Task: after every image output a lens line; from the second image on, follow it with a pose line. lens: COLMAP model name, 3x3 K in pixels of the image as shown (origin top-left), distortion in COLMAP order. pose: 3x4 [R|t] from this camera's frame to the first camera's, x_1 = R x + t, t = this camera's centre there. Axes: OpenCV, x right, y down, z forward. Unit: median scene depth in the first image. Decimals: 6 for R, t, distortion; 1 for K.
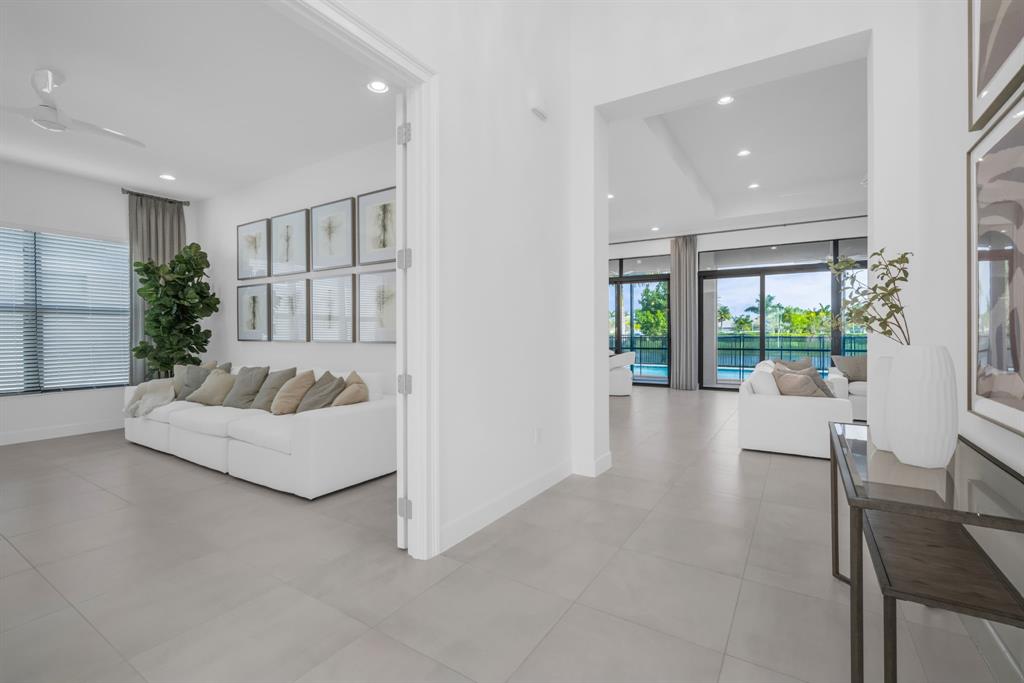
lens RADIAL K [[451.1, 0, 513.5], [0, 451.1, 332.7], [0, 0, 1]] dist [-0.019561, 0.008235]
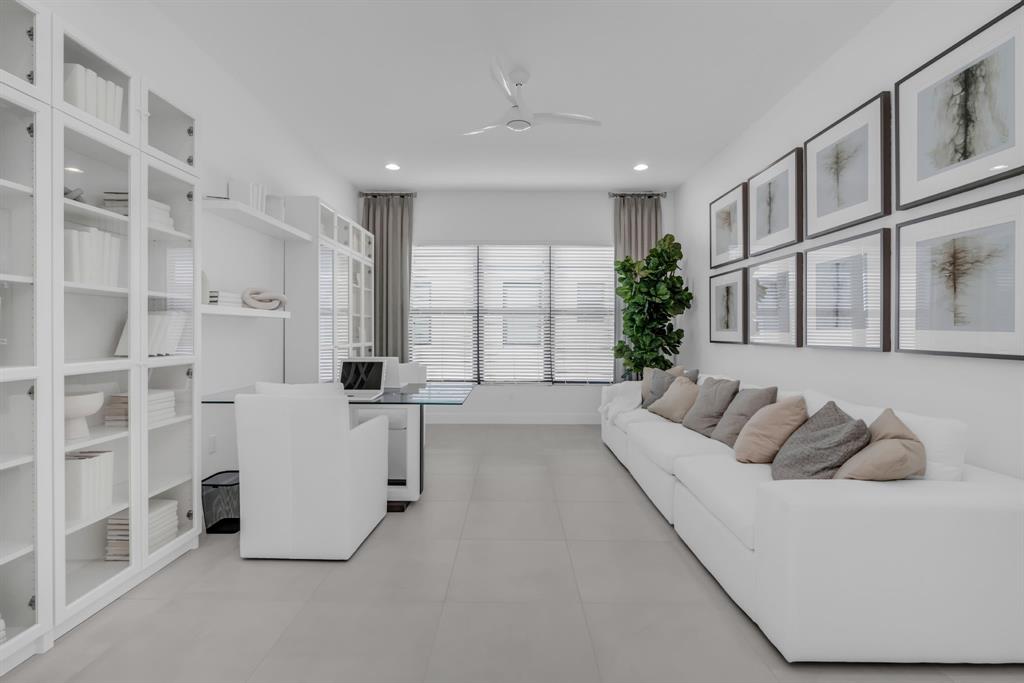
lens RADIAL K [[451.1, 0, 513.5], [0, 451.1, 332.7], [0, 0, 1]] dist [-0.019561, 0.008235]
pose [[0.529456, 0.006543, -0.848312, -0.110864], [-0.005322, 0.999976, 0.004392, -0.001778], [0.848321, 0.002190, 0.529478, 0.271010]]
